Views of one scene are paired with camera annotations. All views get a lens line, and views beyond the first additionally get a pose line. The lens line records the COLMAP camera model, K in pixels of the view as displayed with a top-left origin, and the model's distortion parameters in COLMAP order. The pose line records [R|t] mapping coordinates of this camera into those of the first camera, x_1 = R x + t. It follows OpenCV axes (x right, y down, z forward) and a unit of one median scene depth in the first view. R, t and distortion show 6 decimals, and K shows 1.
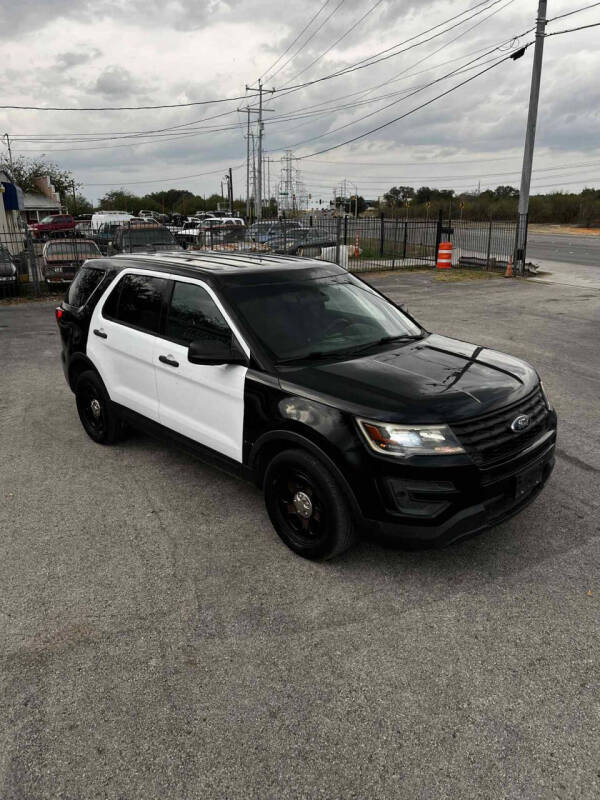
lens RADIAL K [[601.3, 0, 296.6], [0, 601.3, 402.4], [0, 0, 1]] dist [0.057362, -0.066877]
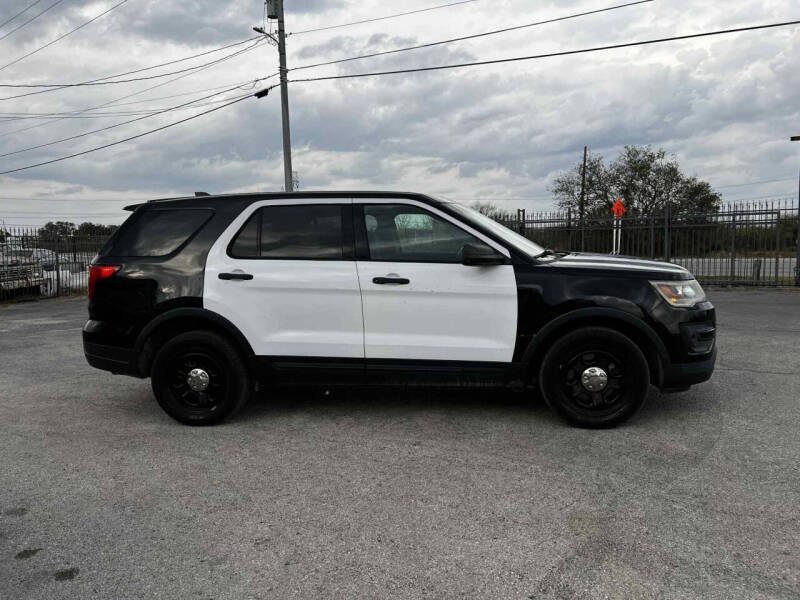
lens RADIAL K [[601.3, 0, 401.6], [0, 601.3, 304.6], [0, 0, 1]] dist [0.057362, -0.066877]
pose [[0.771157, -0.076581, 0.632023, -0.671097], [0.208510, 0.968366, -0.137077, 0.083603], [-0.601532, 0.237491, 0.762730, 0.242399]]
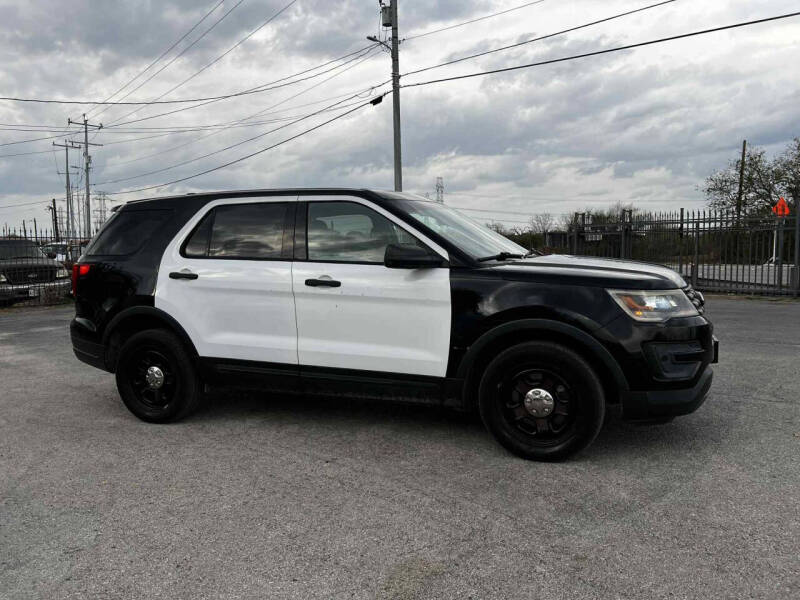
lens RADIAL K [[601.3, 0, 401.0], [0, 601.3, 301.7], [0, 0, 1]] dist [0.057362, -0.066877]
pose [[0.901476, -0.046827, 0.430290, -0.411846], [0.141511, 0.971383, -0.190761, 0.118888], [-0.409043, 0.232857, 0.882304, 0.159407]]
